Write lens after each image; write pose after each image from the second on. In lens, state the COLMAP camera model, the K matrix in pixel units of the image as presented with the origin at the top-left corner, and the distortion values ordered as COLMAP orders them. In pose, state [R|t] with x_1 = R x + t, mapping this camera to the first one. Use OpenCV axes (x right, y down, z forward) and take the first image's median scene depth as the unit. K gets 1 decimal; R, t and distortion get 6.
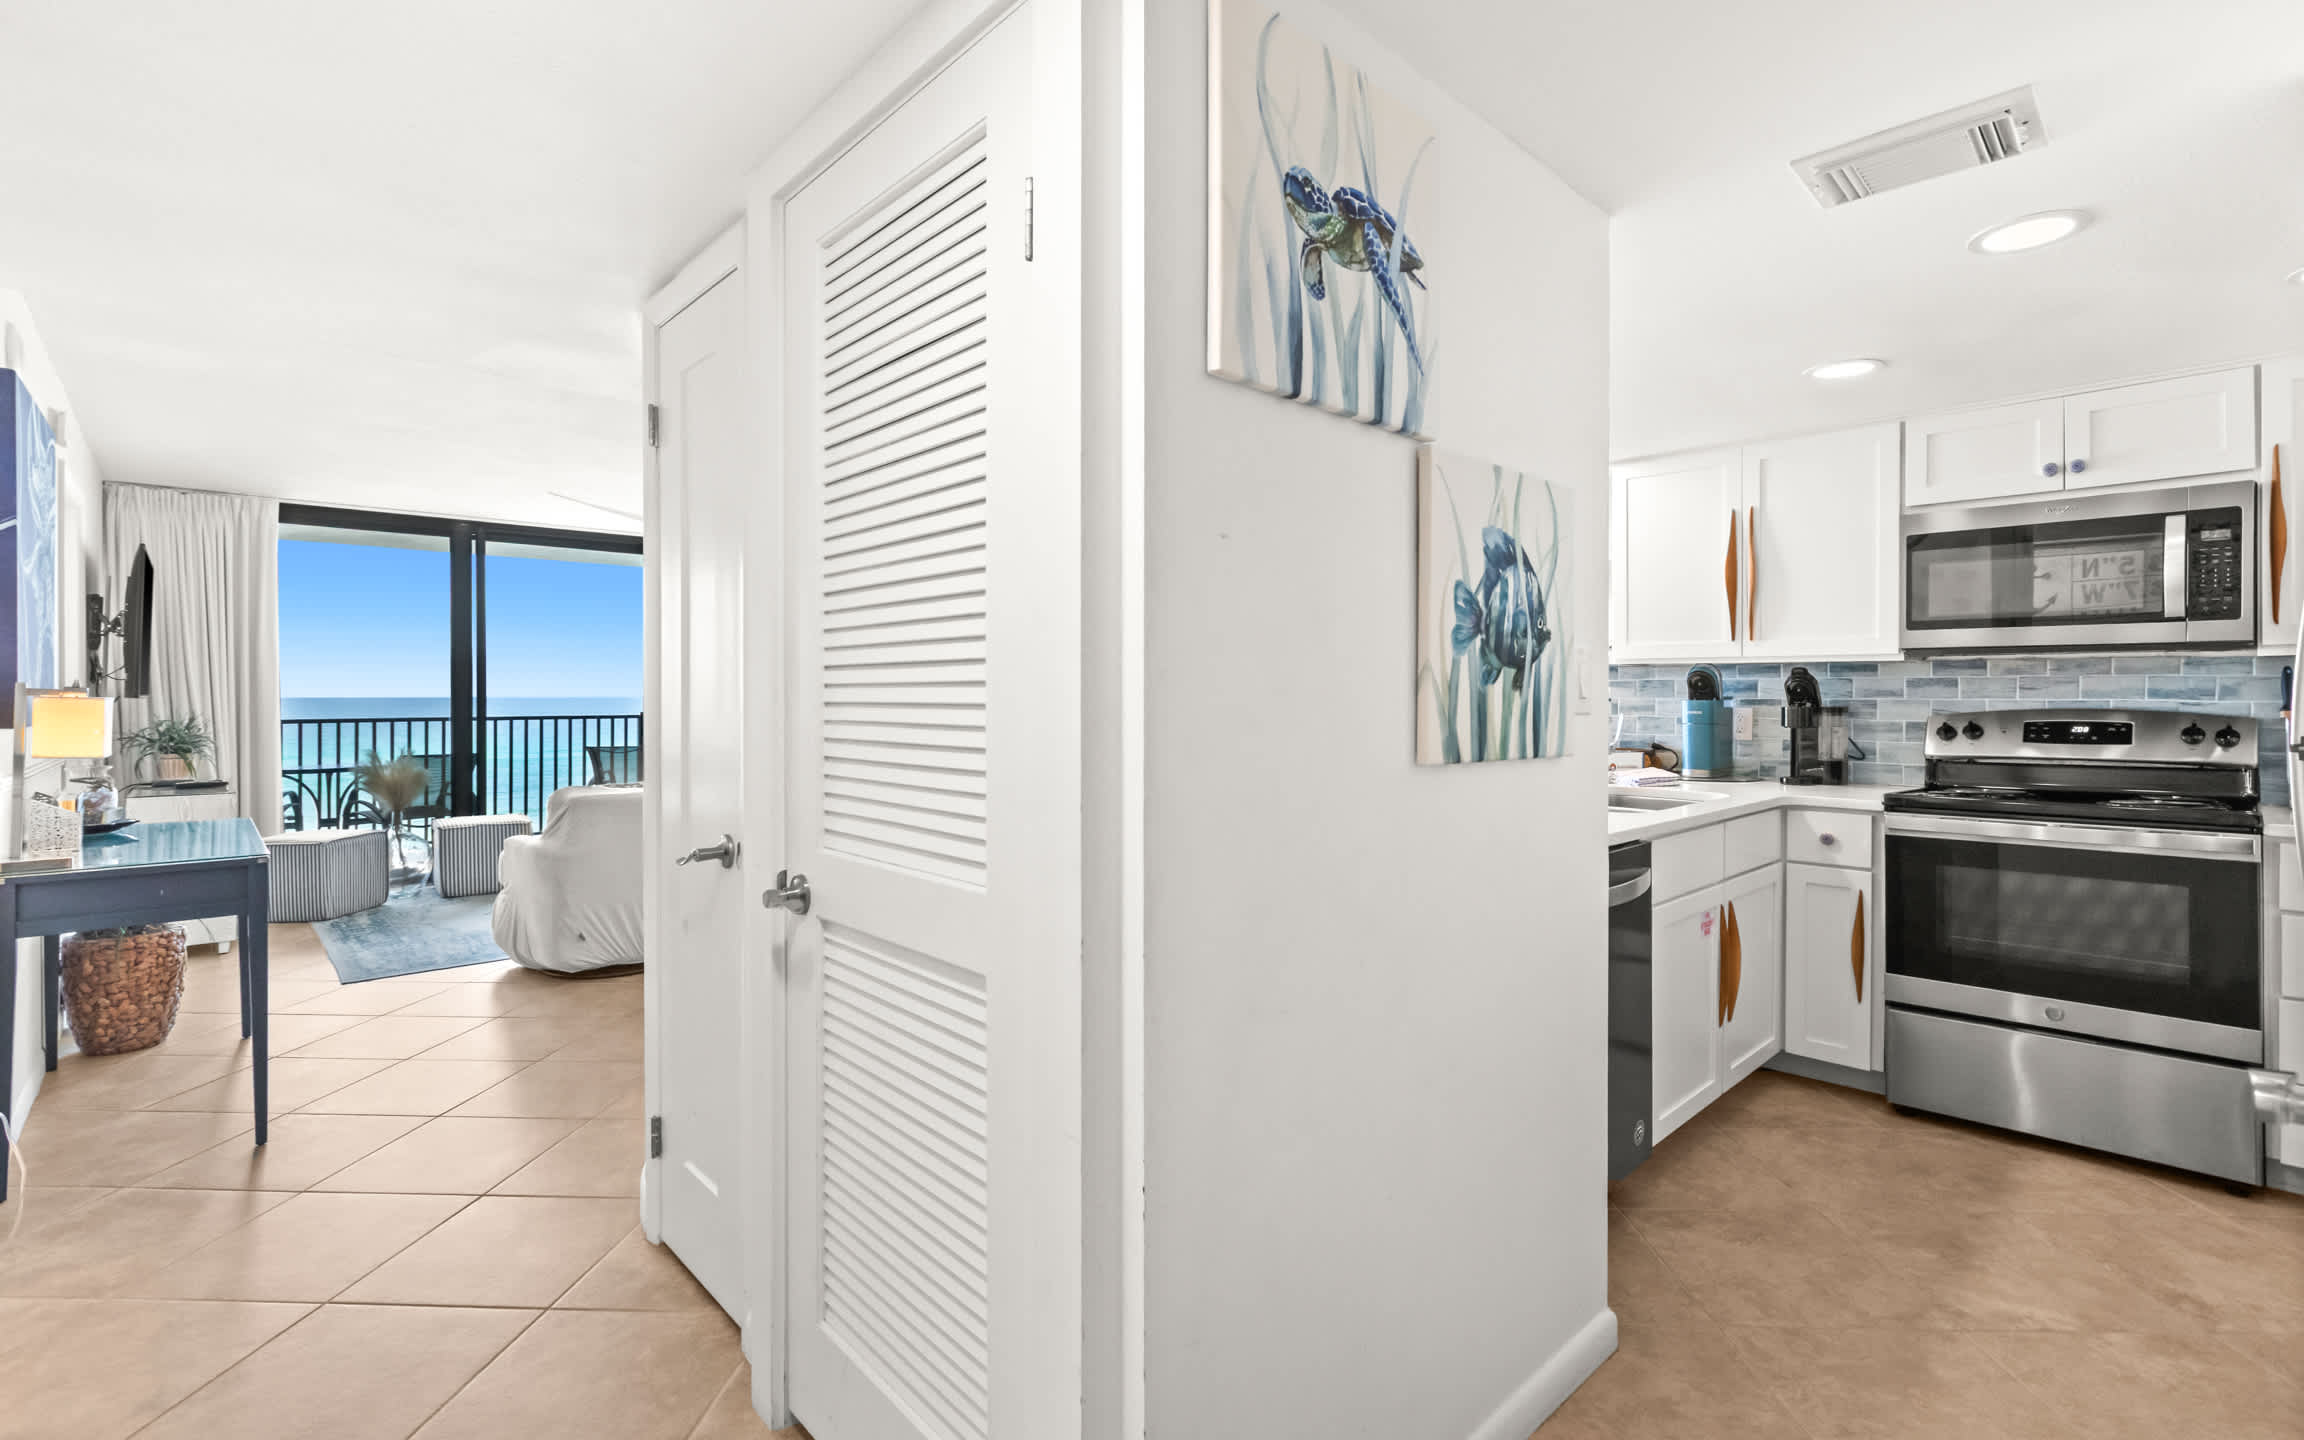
lens RADIAL K [[1019.3, 0, 1185.8], [0, 1019.3, 713.8], [0, 0, 1]] dist [0.000394, -0.000232]
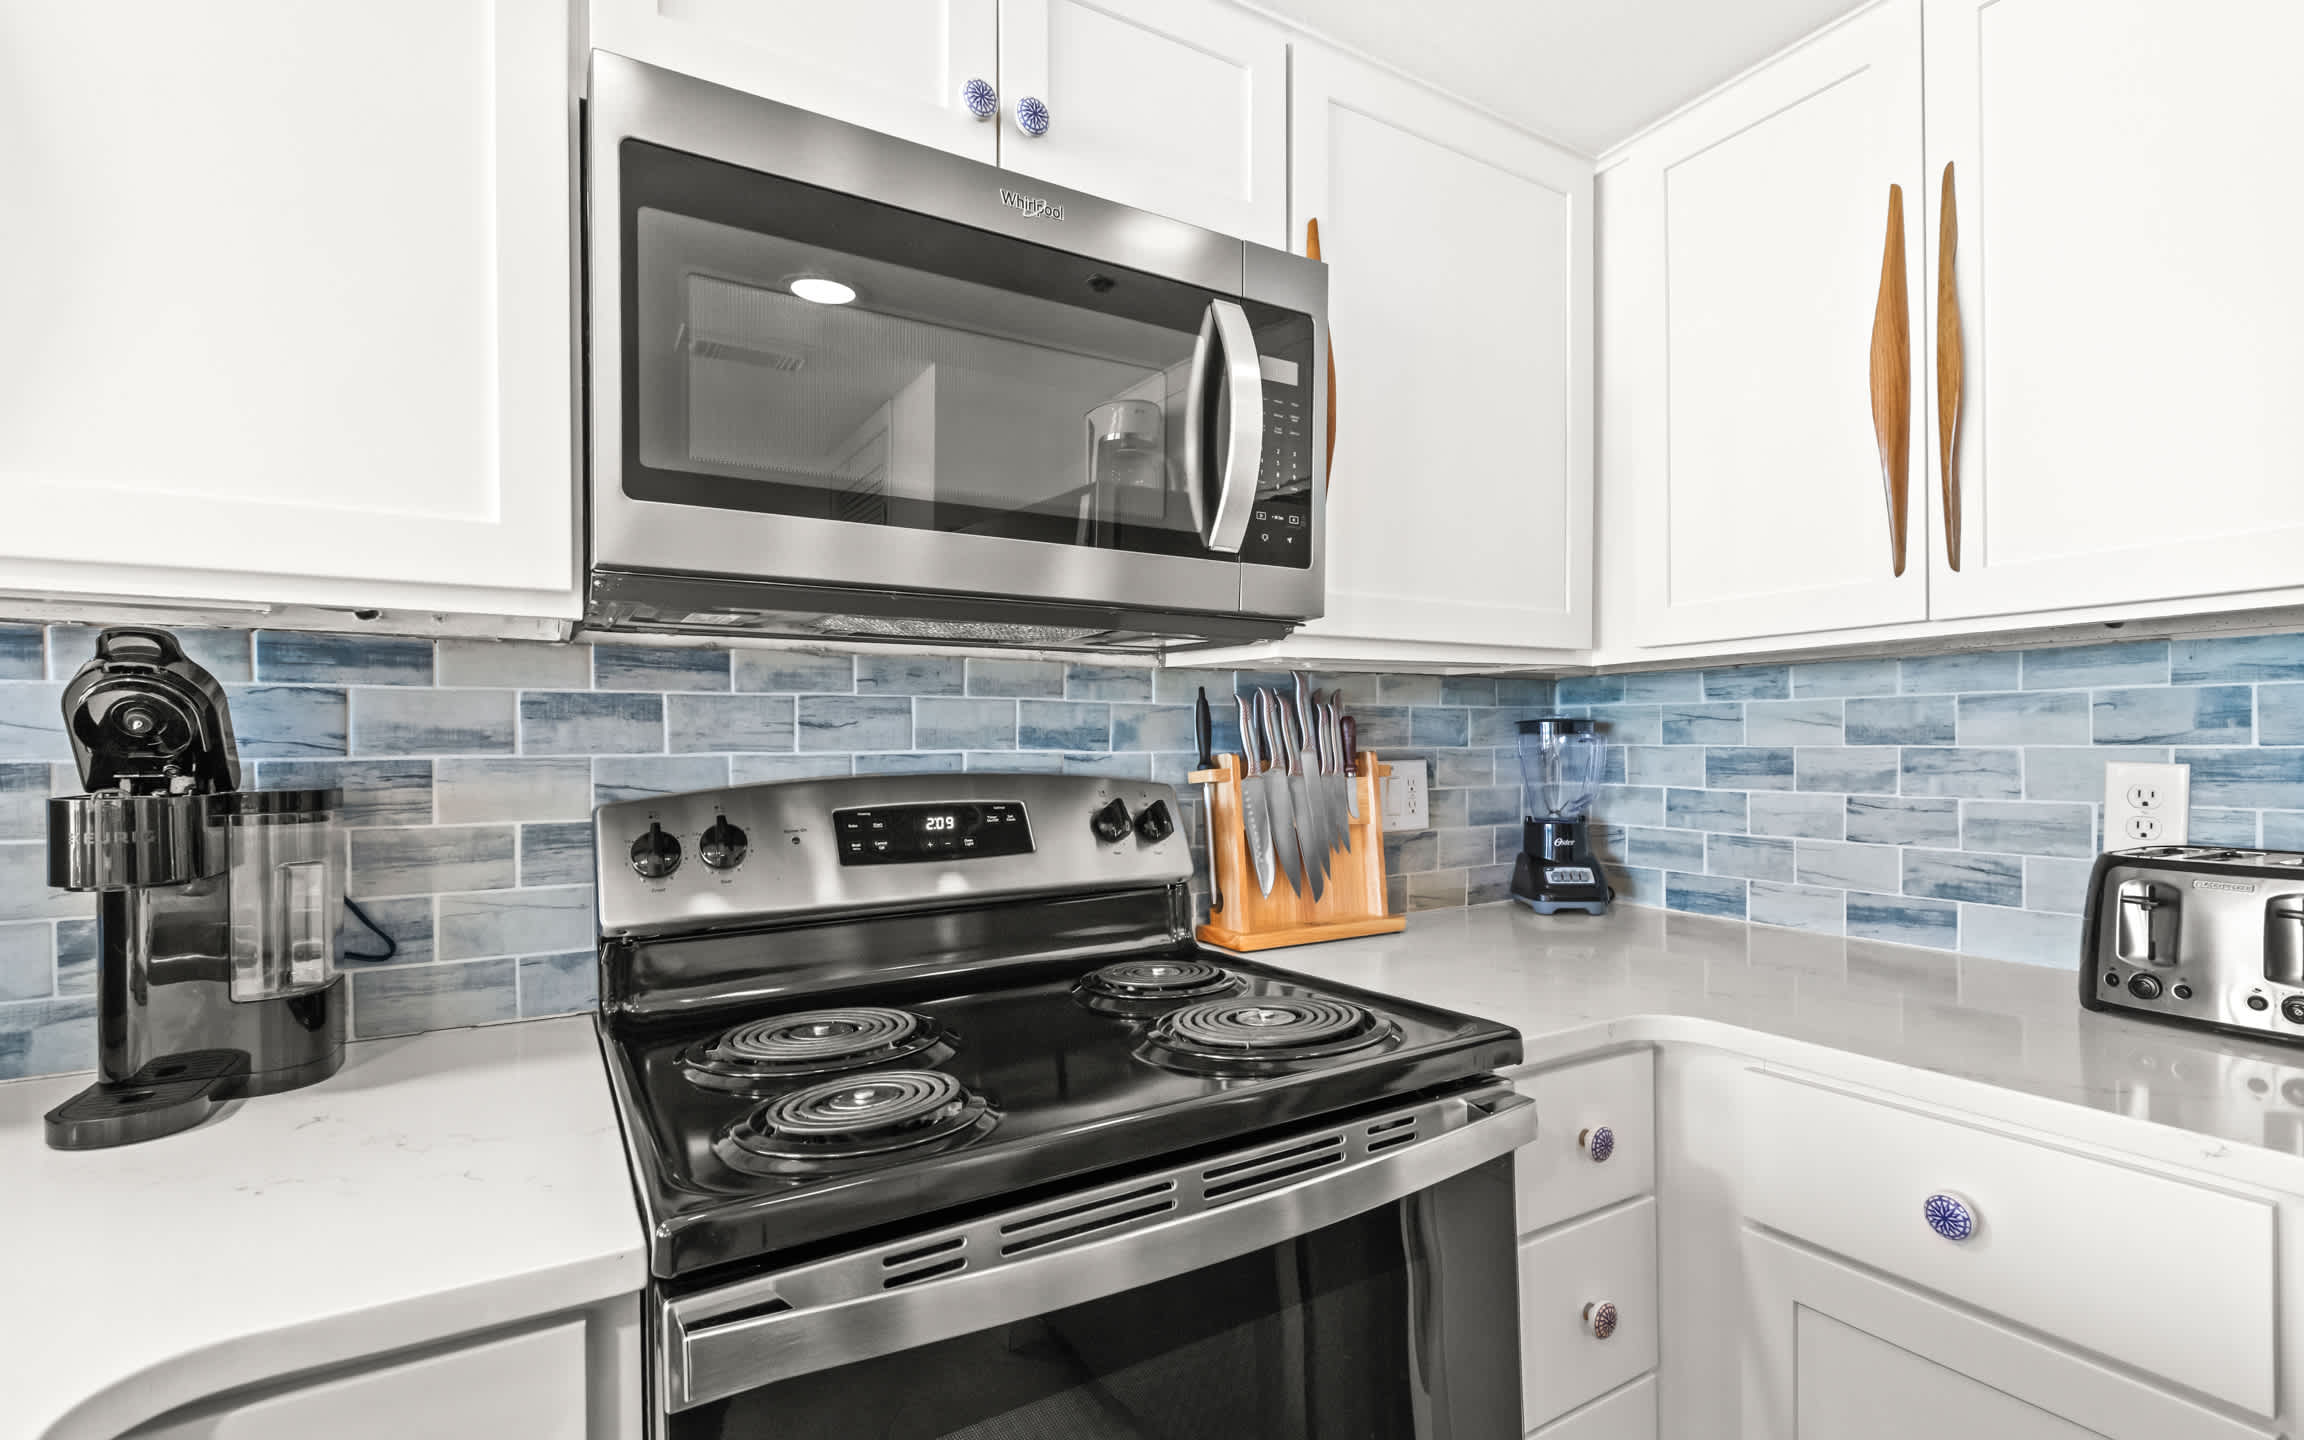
lens RADIAL K [[1067.8, 0, 1151.4], [0, 1067.8, 764.7], [0, 0, 1]] dist [0.002031, -0.000339]
pose [[0.230485, -0.021596, 0.972836, 0.455233], [0.026384, 0.999525, 0.015938, -0.012930], [-0.972718, 0.021994, 0.230946, 0.785732]]
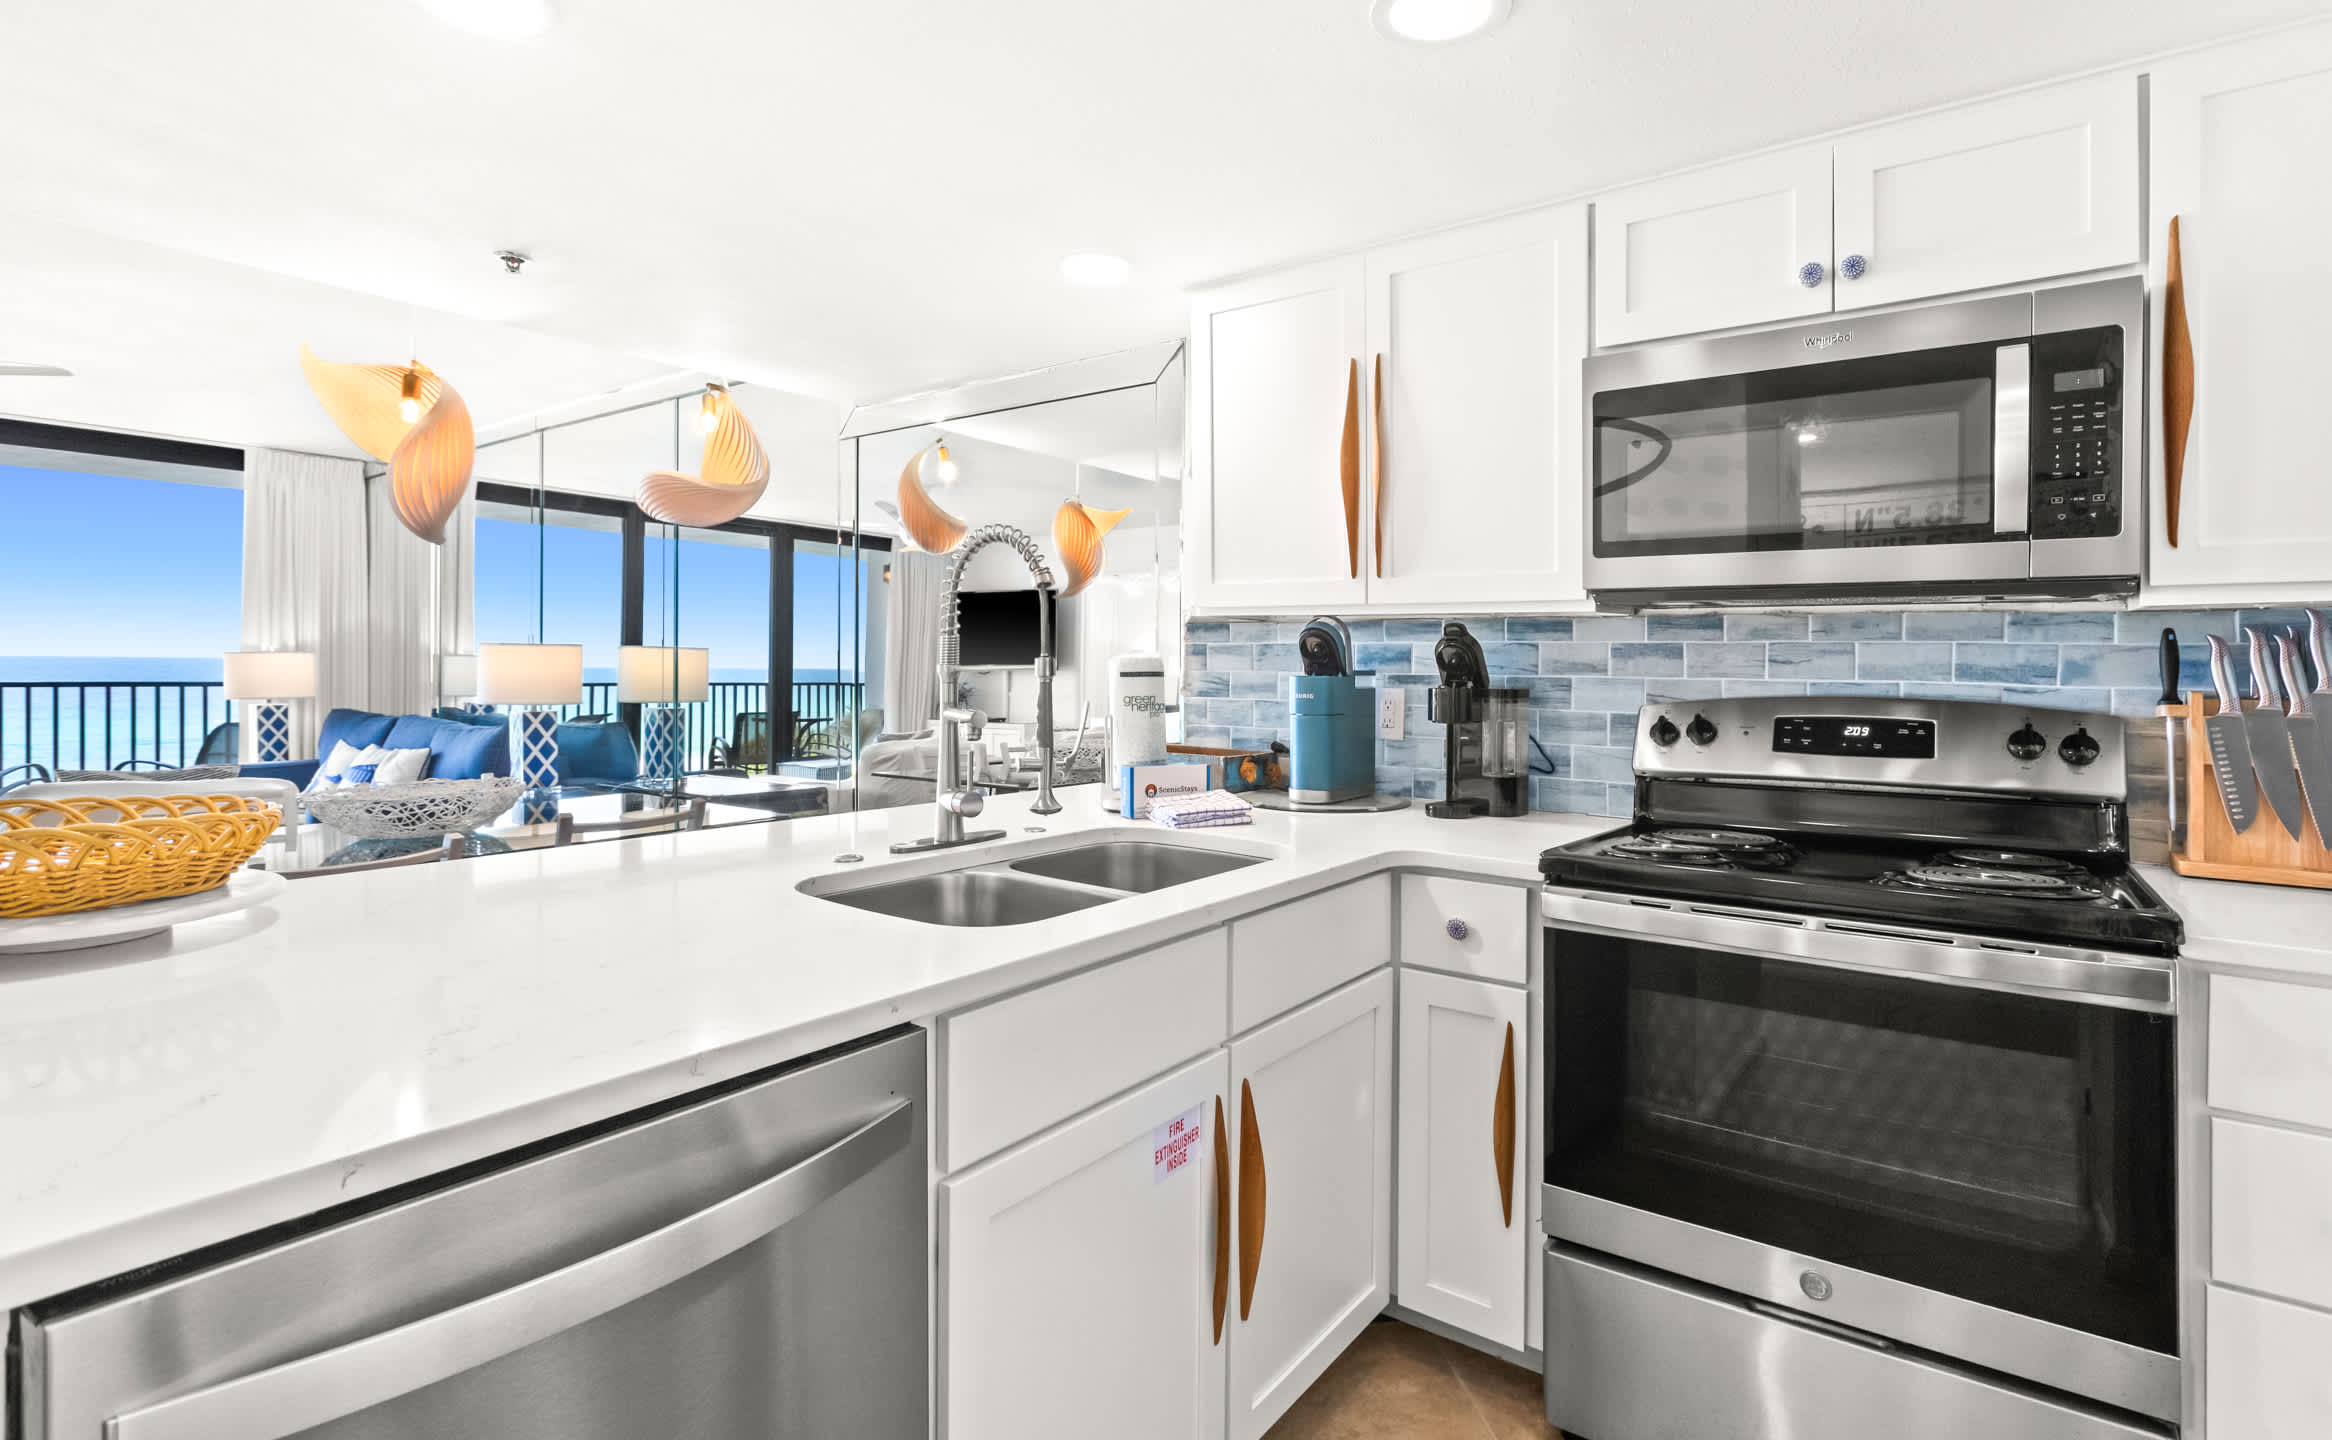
lens RADIAL K [[1070.8, 0, 1222.6], [0, 1070.8, 670.6], [0, 0, 1]] dist [0.005719, -0.000159]
pose [[0.982025, 0.010179, 0.188474, 0.379858], [-0.007783, 0.999879, -0.013452, -0.008484], [-0.188588, 0.011743, 0.981986, 0.436643]]
